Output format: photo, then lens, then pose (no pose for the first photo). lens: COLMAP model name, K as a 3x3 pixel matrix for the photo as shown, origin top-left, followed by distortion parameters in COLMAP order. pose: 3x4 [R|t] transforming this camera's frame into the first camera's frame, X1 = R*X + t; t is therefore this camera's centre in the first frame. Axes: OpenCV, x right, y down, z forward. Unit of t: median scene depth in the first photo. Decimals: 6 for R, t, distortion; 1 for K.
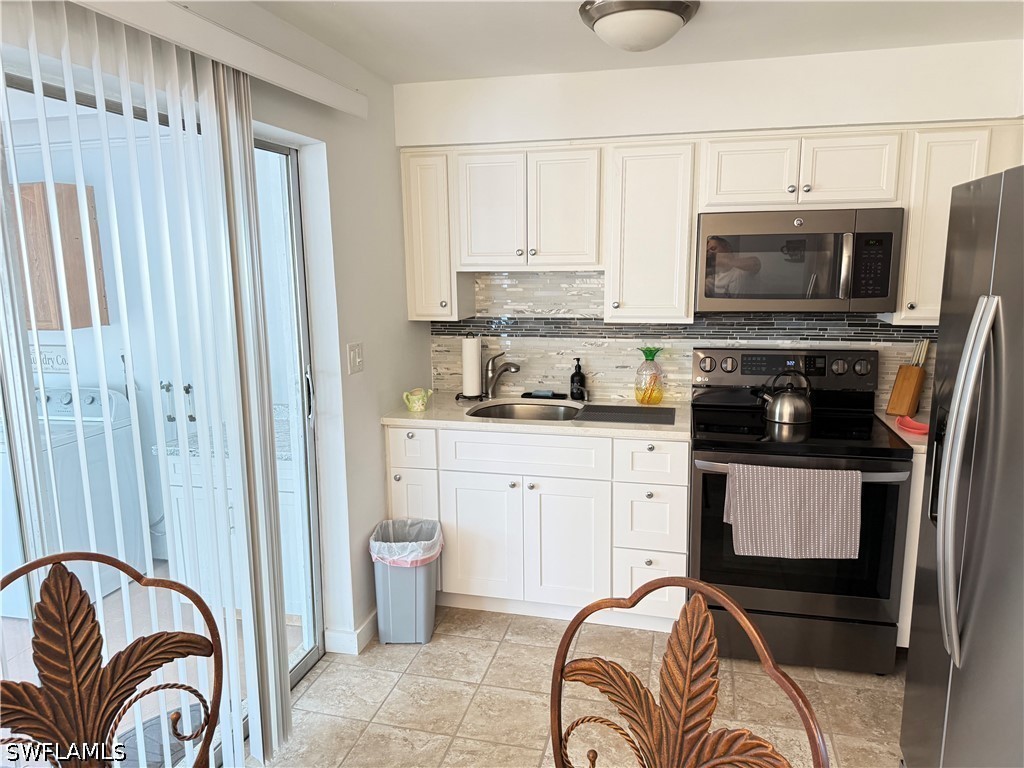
lens RADIAL K [[717.5, 0, 512.0], [0, 717.5, 384.0], [0, 0, 1]] dist [0.008438, -0.001849]
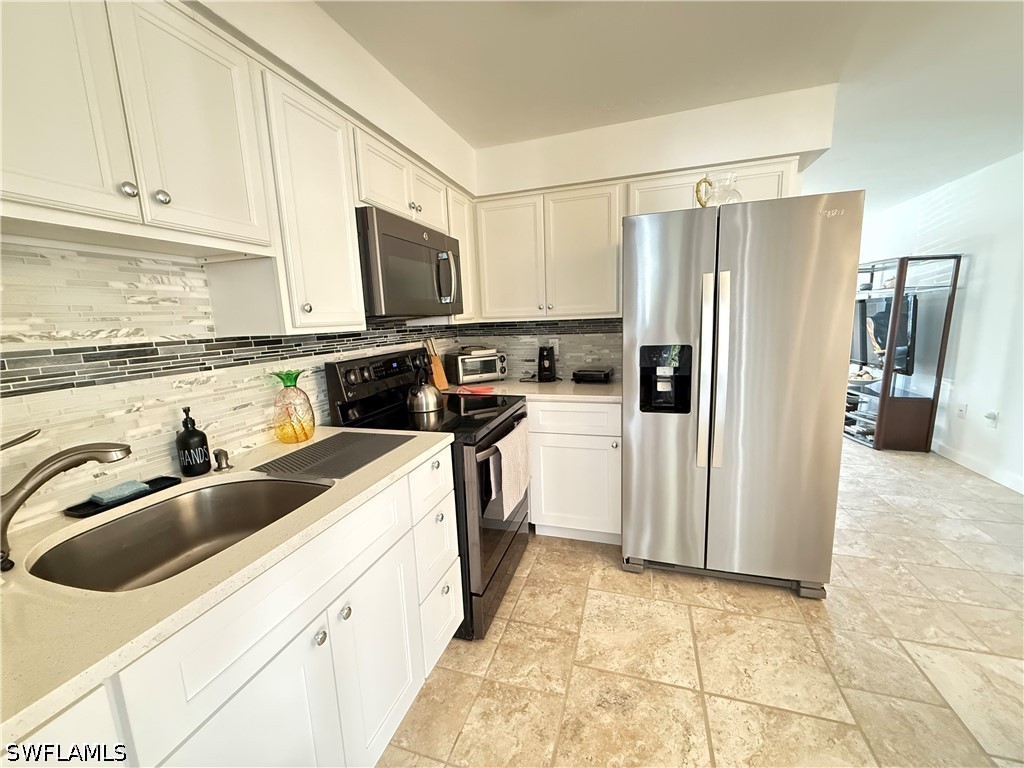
lens RADIAL K [[403.9, 0, 514.3], [0, 403.9, 379.9], [0, 0, 1]] dist [0.001061, 0.000085]
pose [[0.053580, -0.141979, 0.988419, -0.224931], [0.210999, 0.969100, 0.127766, -0.043749], [-0.976017, 0.201710, 0.081881, 0.702334]]
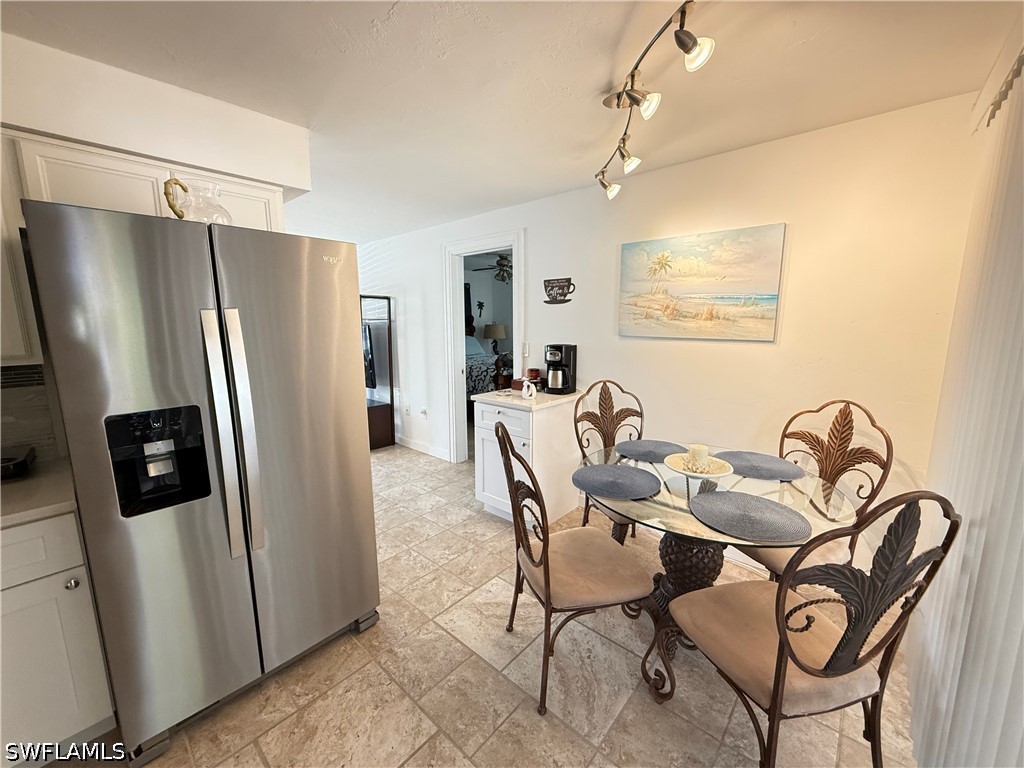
lens RADIAL K [[408.5, 0, 512.0], [0, 408.5, 384.0], [0, 0, 1]] dist [-0.000212, -0.000032]
pose [[-0.887388, -0.049409, 0.458369, -0.128808], [0.102295, 0.948354, 0.300267, -0.077668], [-0.449532, 0.313342, -0.836504, 0.696275]]
